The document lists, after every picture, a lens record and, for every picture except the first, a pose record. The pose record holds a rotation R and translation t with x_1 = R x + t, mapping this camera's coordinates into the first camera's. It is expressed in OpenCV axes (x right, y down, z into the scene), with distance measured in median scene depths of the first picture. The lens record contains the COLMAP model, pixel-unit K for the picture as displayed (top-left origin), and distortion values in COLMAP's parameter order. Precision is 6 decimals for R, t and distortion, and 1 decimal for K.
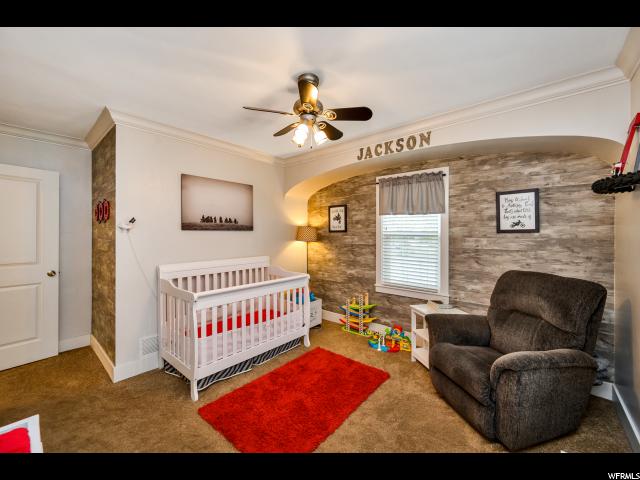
lens RADIAL K [[262.2, 0, 318.5], [0, 262.2, 238.8], [0, 0, 1]] dist [-0.002515, -0.000156]
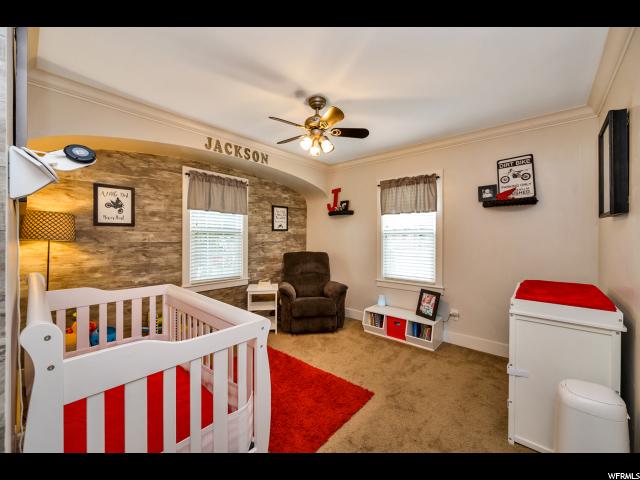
lens RADIAL K [[262.2, 0, 318.5], [0, 262.2, 238.8], [0, 0, 1]] dist [-0.002515, -0.000156]
pose [[0.002414, -0.029321, 0.999567, -0.759243], [-0.008401, 0.999534, 0.029340, -0.020305], [-0.999962, -0.008468, 0.002167, 0.610612]]
